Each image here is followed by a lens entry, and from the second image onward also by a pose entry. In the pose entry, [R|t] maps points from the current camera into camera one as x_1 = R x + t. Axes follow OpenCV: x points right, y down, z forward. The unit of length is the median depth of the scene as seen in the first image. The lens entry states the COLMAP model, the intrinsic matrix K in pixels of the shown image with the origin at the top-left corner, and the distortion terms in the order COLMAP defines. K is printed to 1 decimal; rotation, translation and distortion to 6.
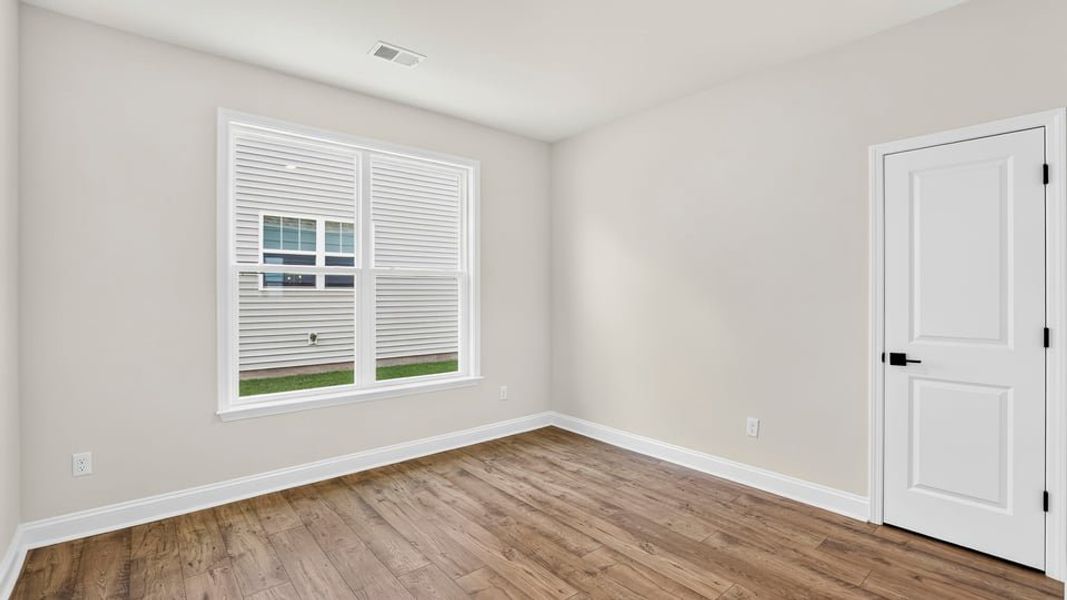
lens RADIAL K [[474.9, 0, 531.0], [0, 474.9, 294.9], [0, 0, 1]] dist [-0.002719, 0.003516]
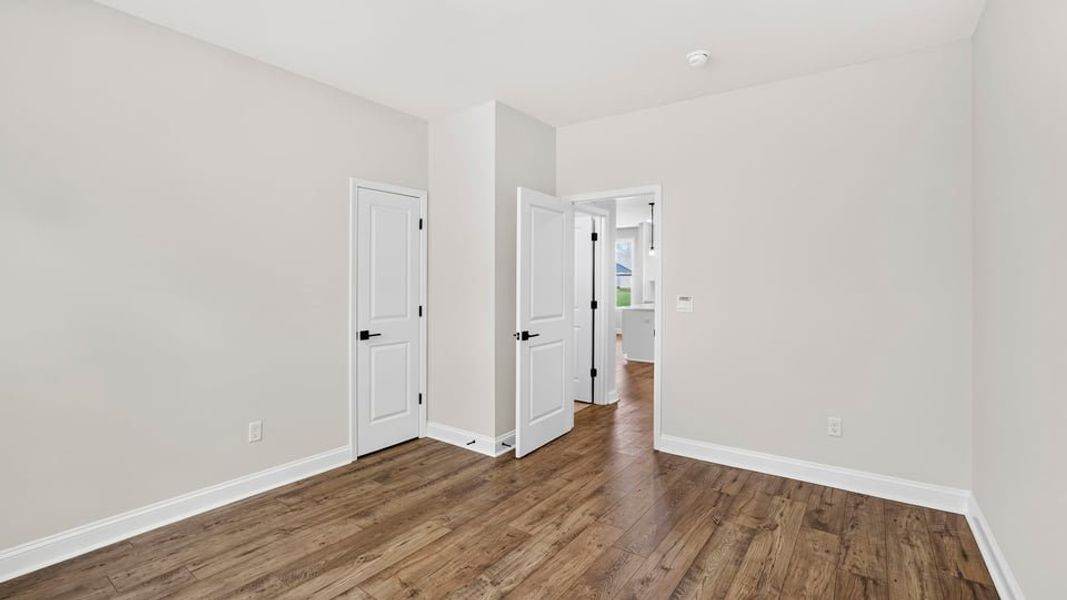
lens RADIAL K [[474.9, 0, 527.8], [0, 474.9, 295.9], [0, 0, 1]] dist [-0.002719, 0.003516]
pose [[-0.219291, -0.021814, 0.975416, -0.684993], [0.002210, 0.999736, 0.022855, -0.011423], [-0.975657, 0.007167, -0.219185, 0.826656]]
